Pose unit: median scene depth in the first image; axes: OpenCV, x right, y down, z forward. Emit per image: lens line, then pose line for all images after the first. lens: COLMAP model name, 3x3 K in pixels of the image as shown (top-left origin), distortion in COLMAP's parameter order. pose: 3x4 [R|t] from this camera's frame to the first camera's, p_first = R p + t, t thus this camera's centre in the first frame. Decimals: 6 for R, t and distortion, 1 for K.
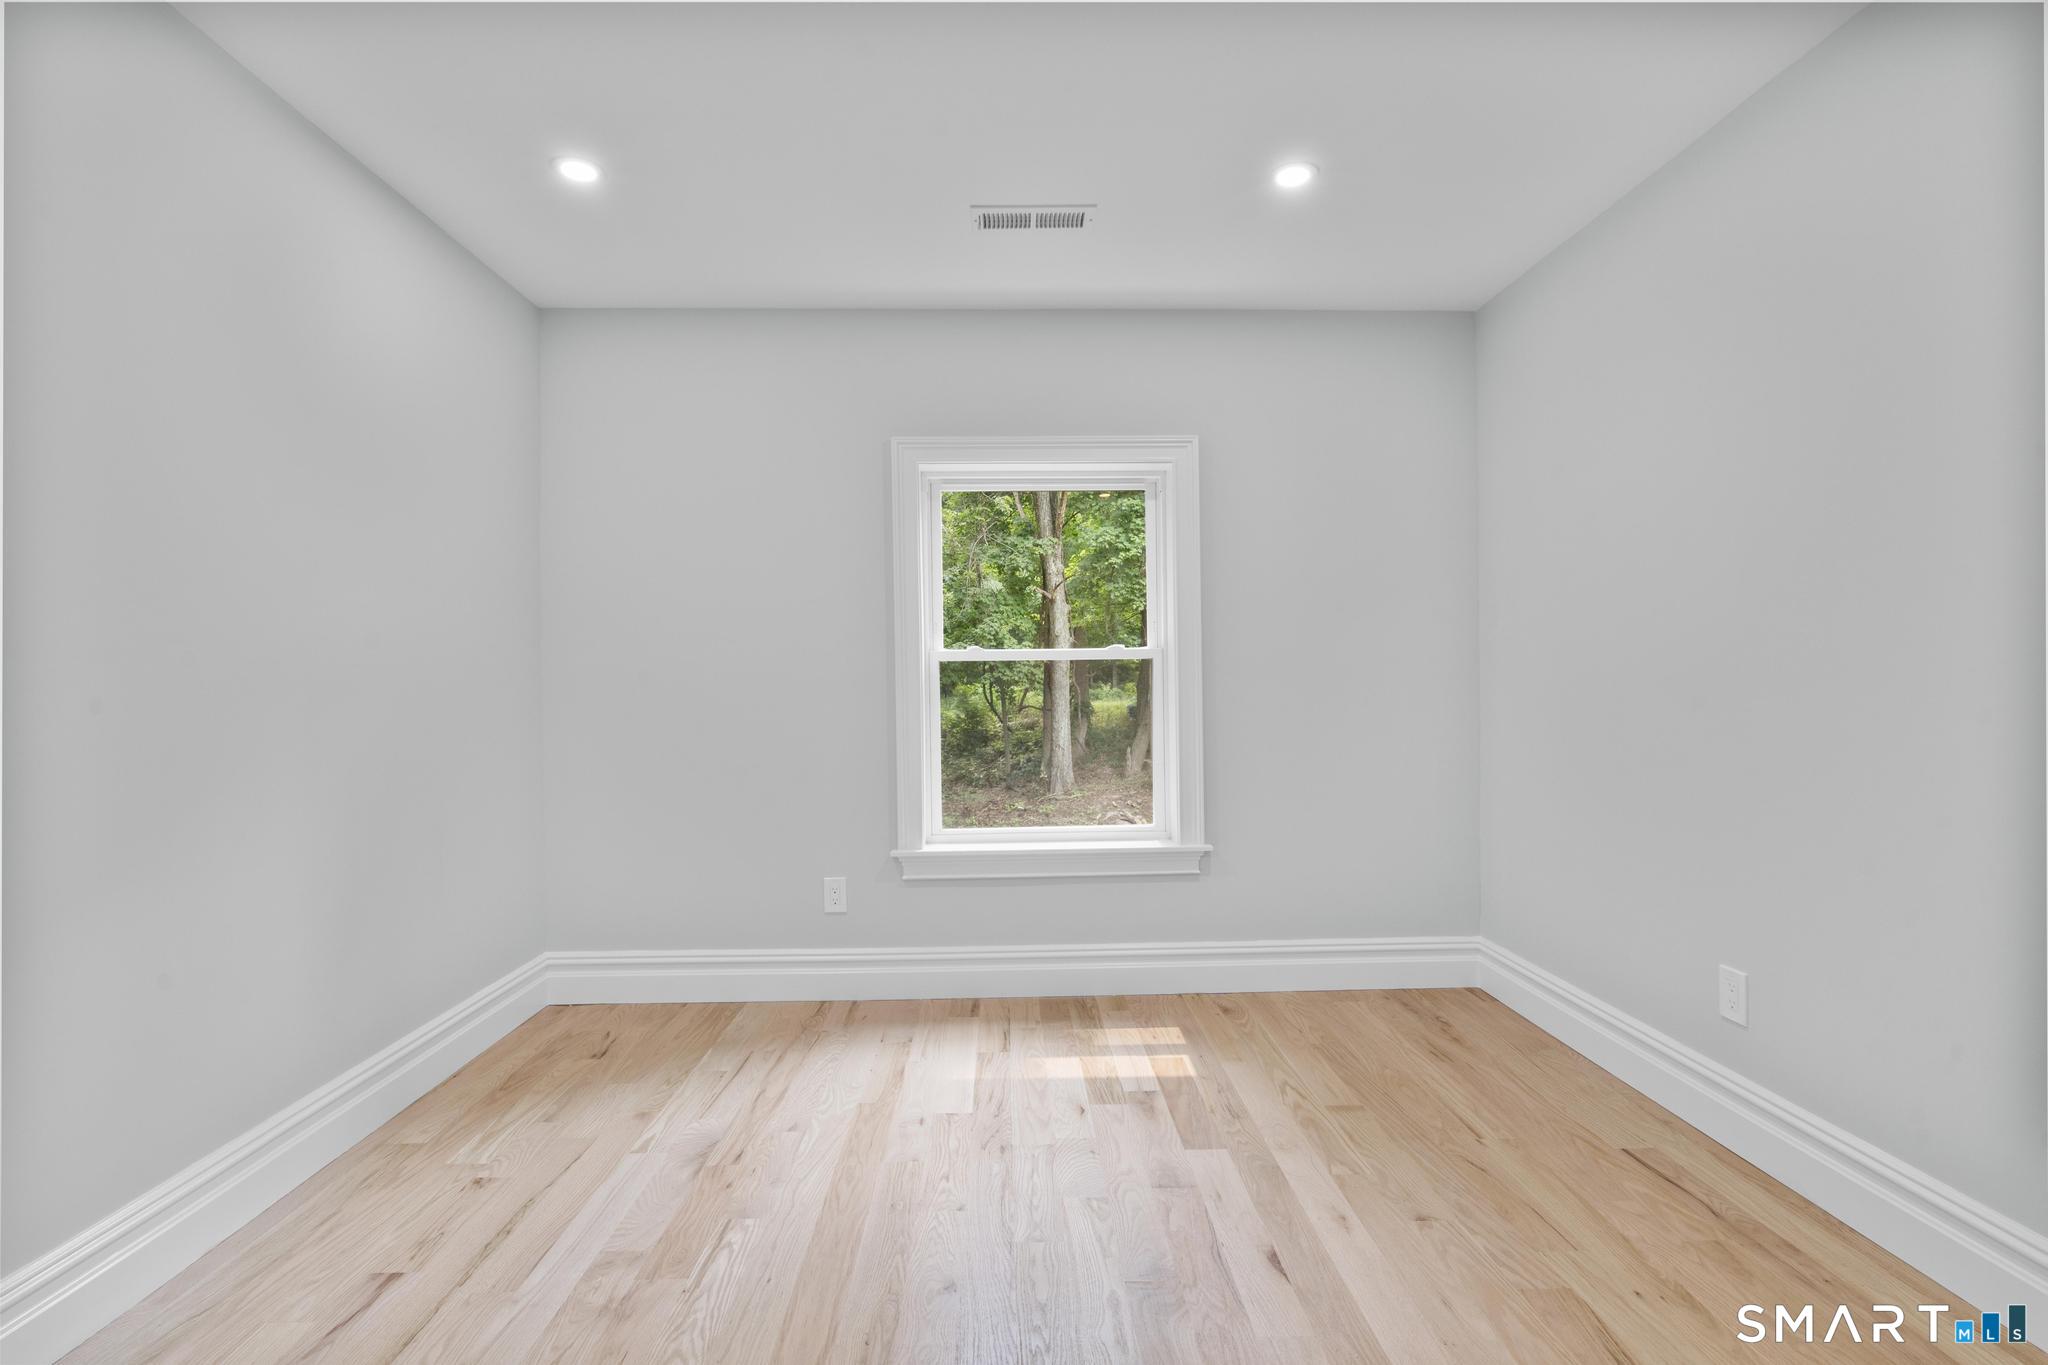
lens RADIAL K [[916.1, 0, 1020.0], [0, 916.1, 684.5], [0, 0, 1]] dist [-0.007075, 0.002792]
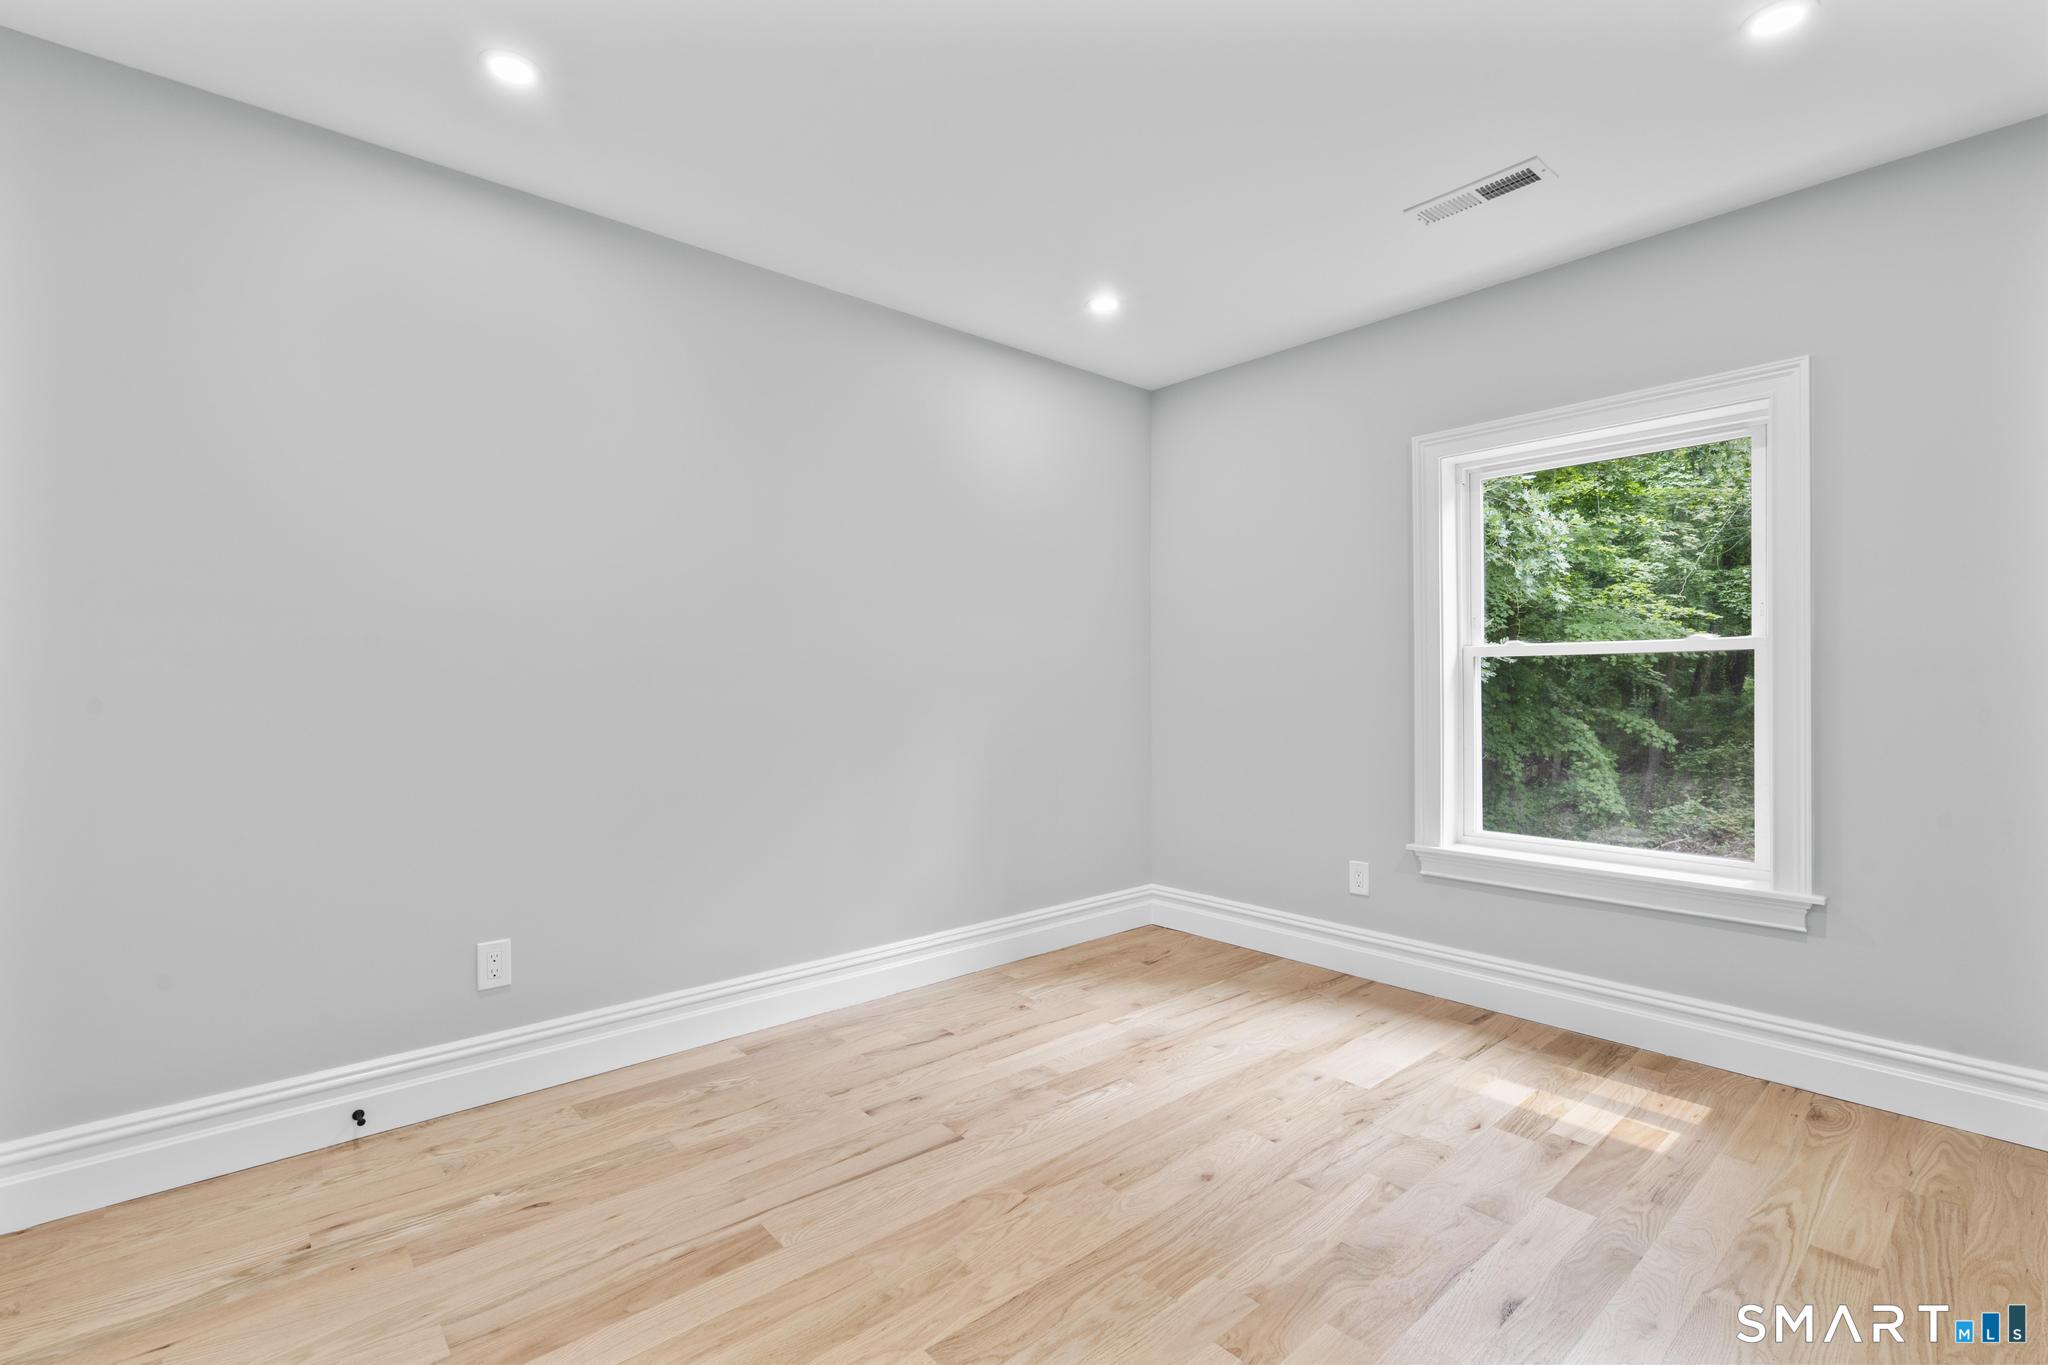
lens RADIAL K [[916.1, 0, 1020.0], [0, 916.1, 687.3], [0, 0, 1]] dist [-0.007075, 0.002792]
pose [[0.636665, 0.009808, -0.771079, 0.434324], [-0.001609, 0.999934, 0.011391, -0.004810], [0.771139, -0.006012, 0.636638, 0.020741]]
